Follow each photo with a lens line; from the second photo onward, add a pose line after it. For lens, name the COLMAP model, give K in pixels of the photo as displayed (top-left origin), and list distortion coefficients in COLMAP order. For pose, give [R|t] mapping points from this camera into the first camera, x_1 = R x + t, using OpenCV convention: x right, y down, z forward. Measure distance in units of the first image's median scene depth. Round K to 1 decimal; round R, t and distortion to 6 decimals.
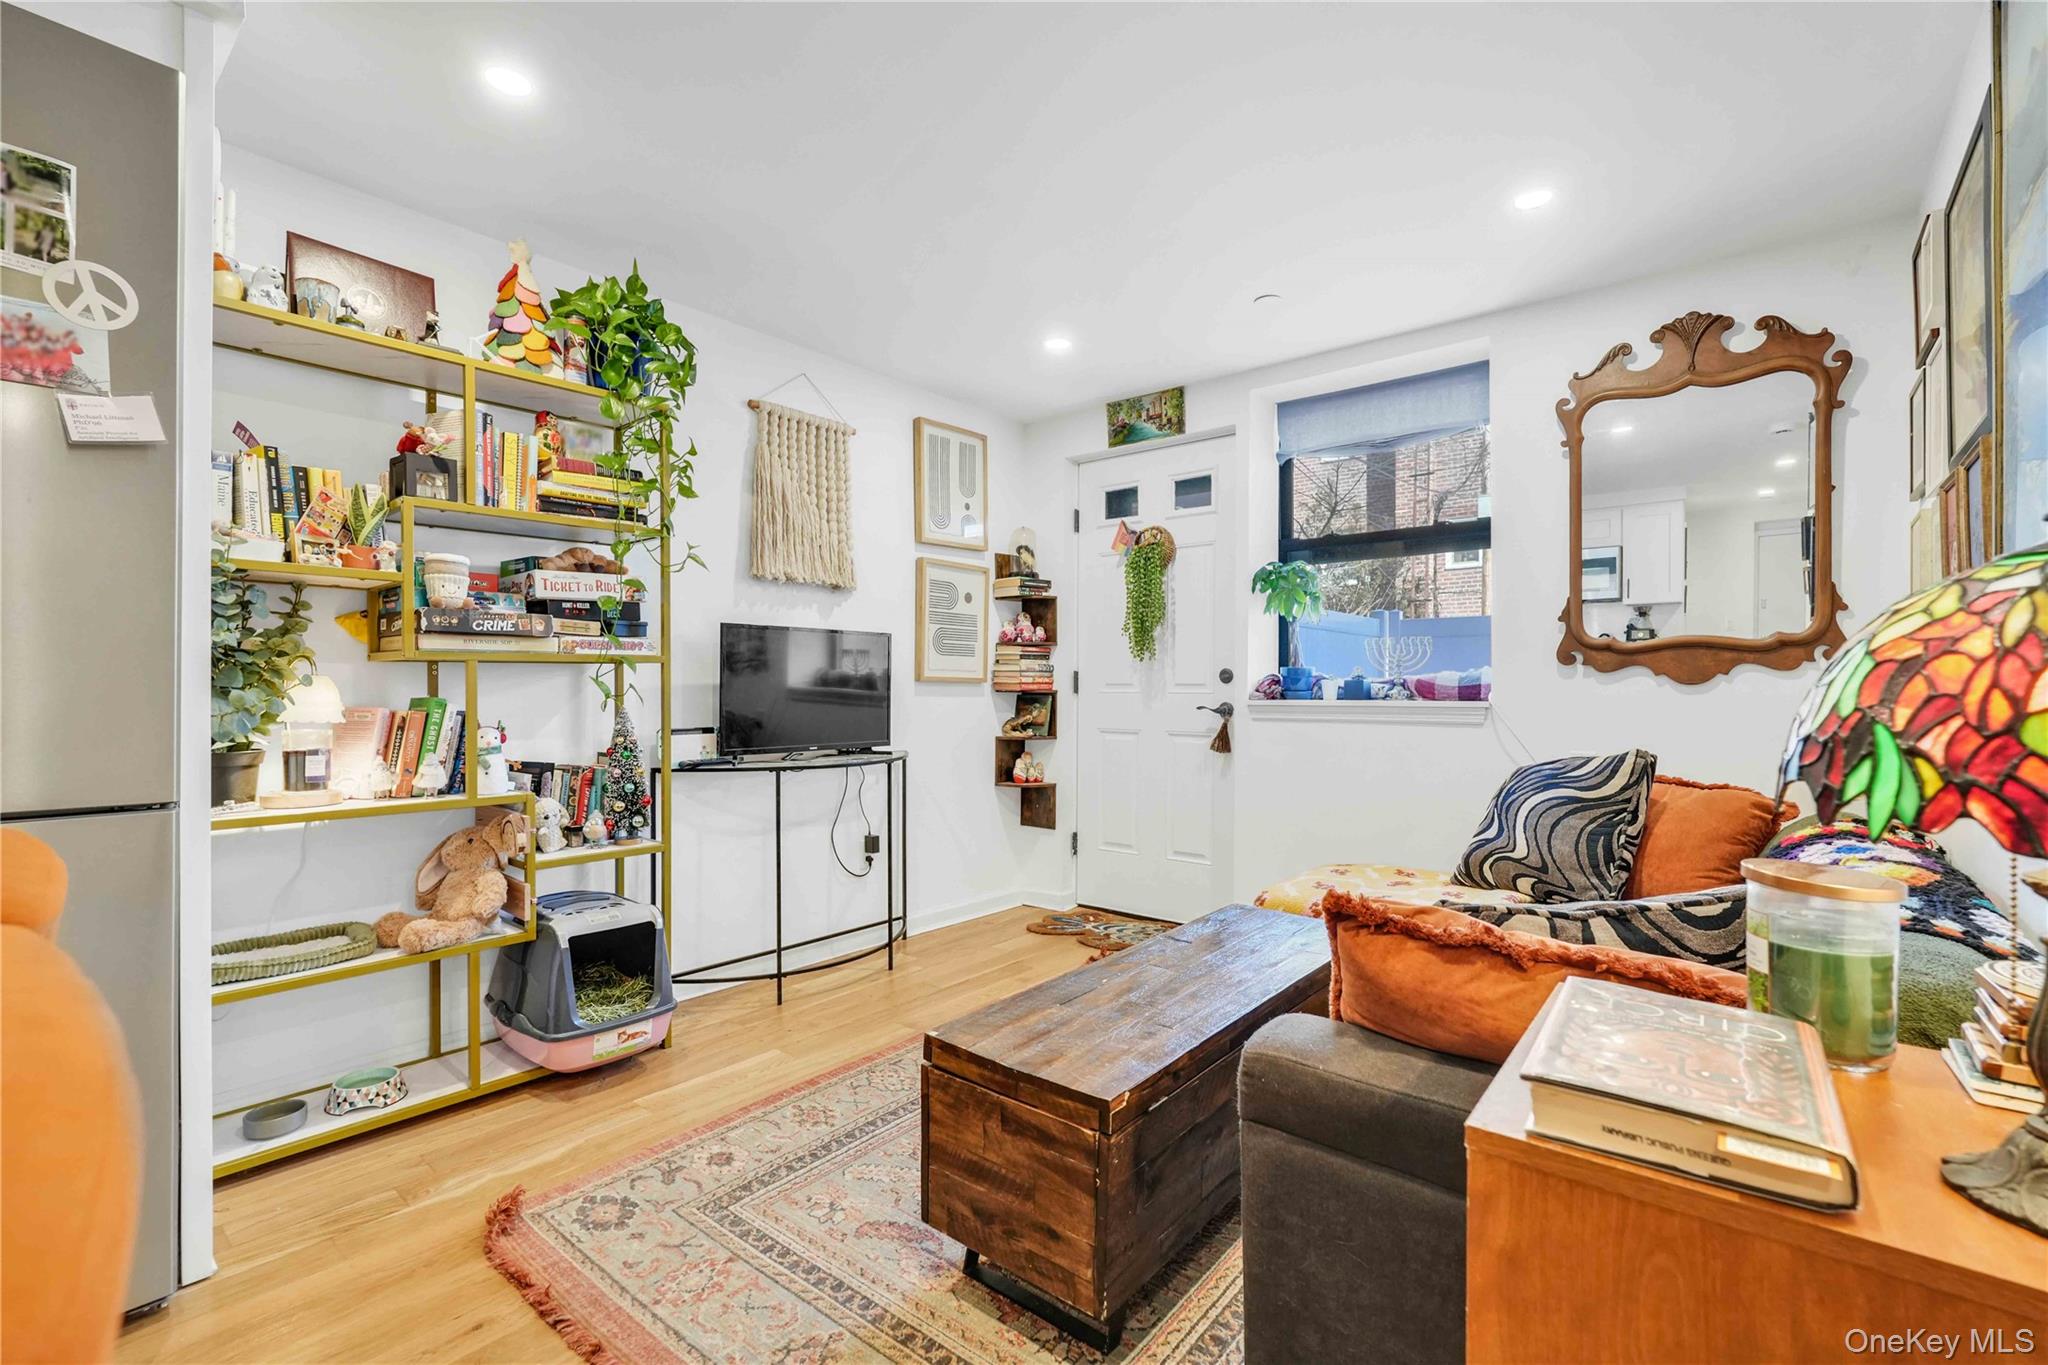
lens RADIAL K [[894.5, 0, 1023.0], [0, 894.5, 685.9], [0, 0, 1]] dist [0.001525, 0.000107]
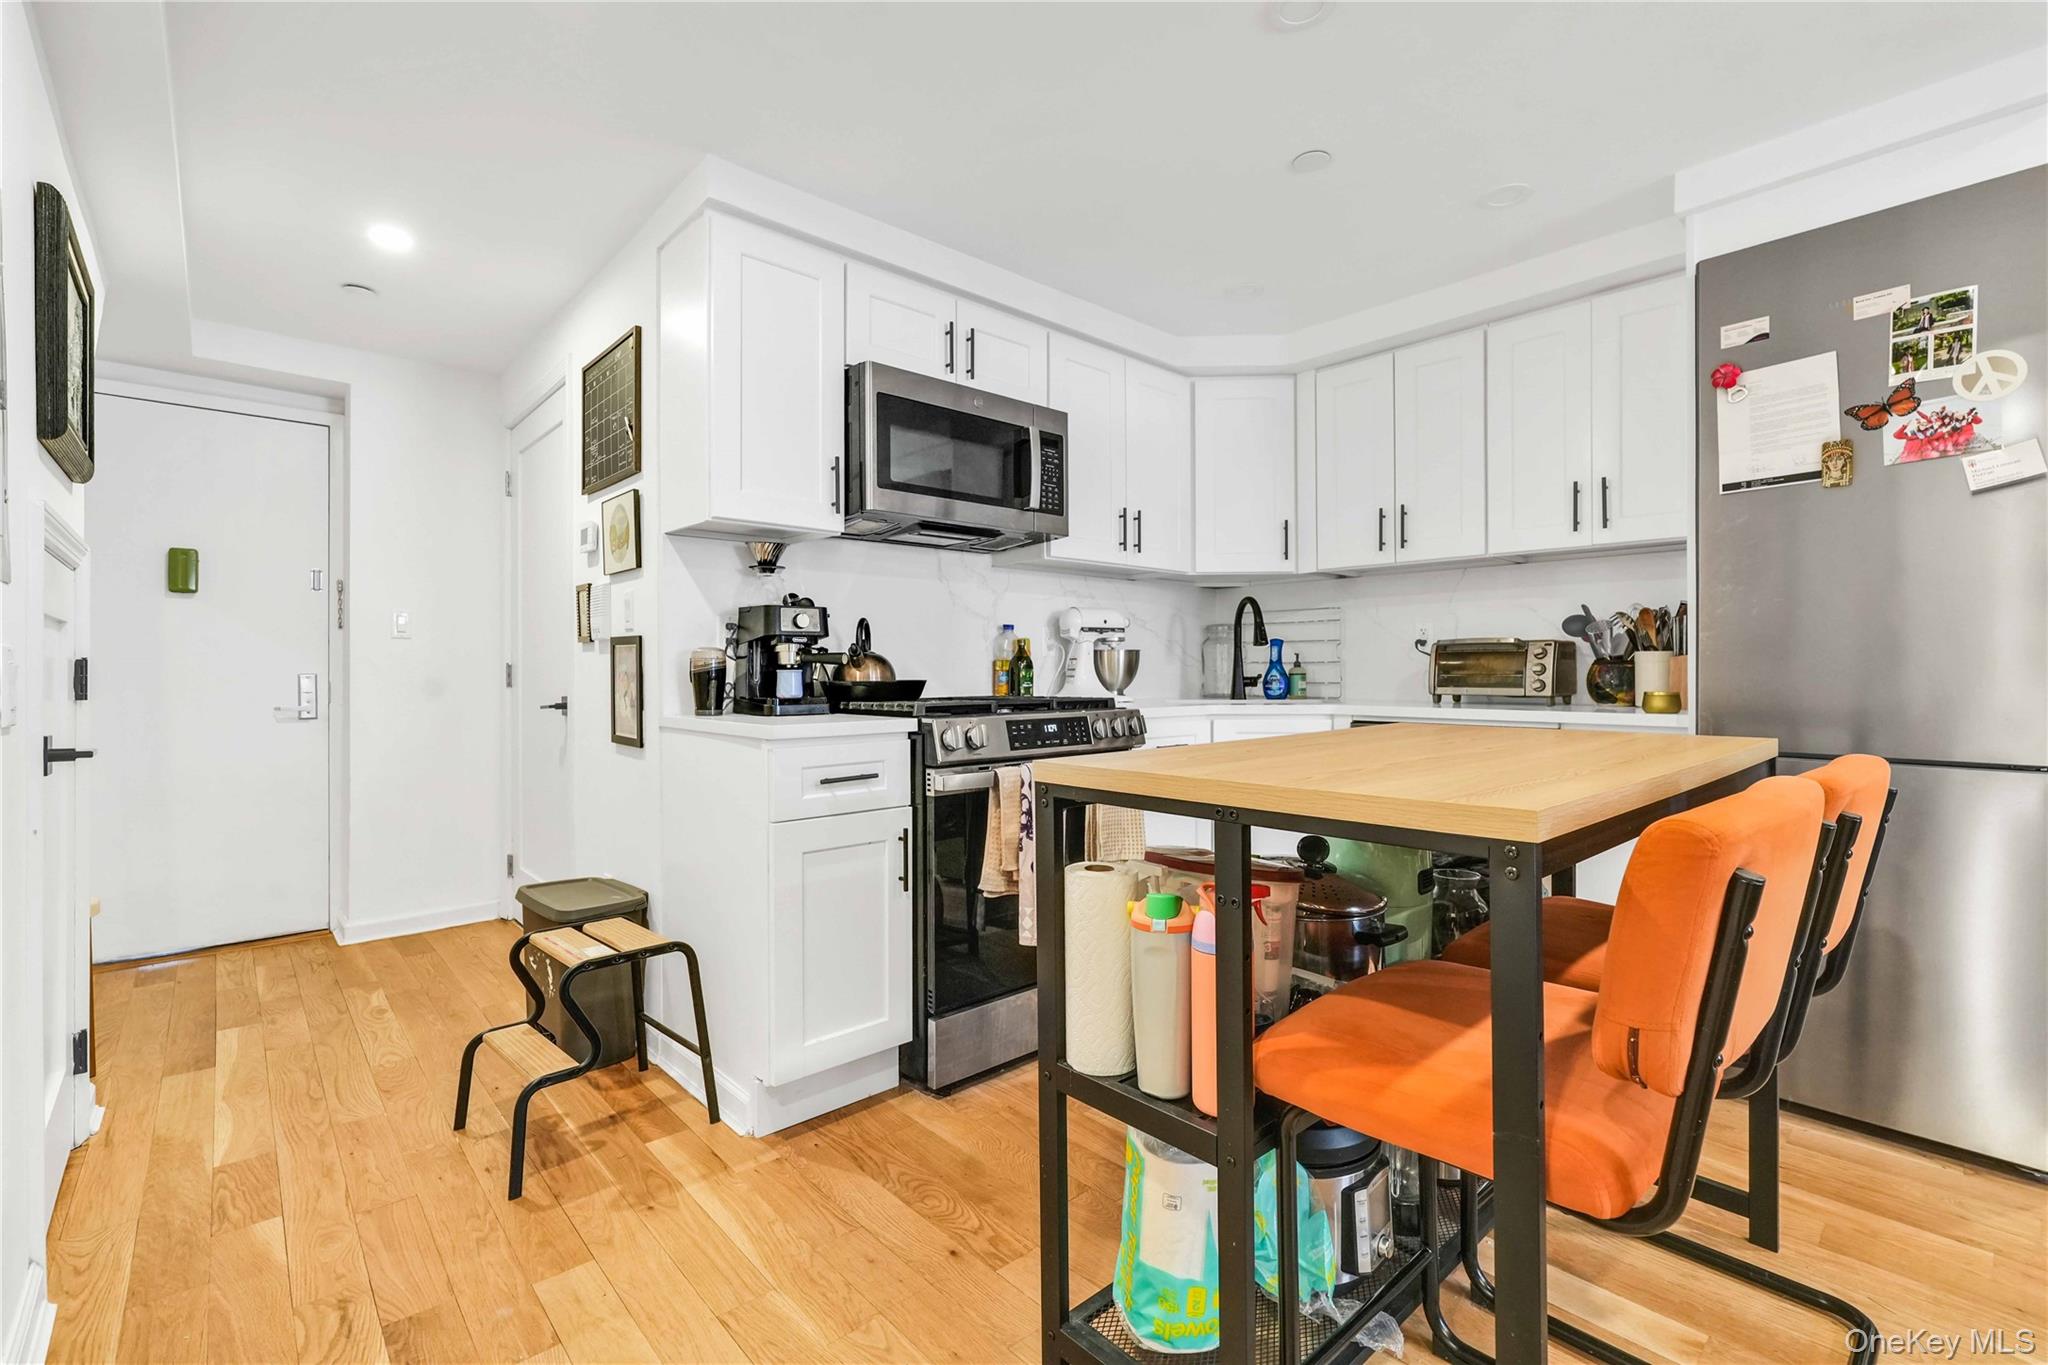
lens RADIAL K [[894.5, 0, 1021.2], [0, 894.5, 675.3], [0, 0, 1]] dist [0.001525, 0.000107]
pose [[-0.155988, 0.003539, -0.987753, 0.517639], [0.006071, 0.999978, 0.002624, -0.003379], [0.987740, -0.005588, -0.156006, -0.221419]]
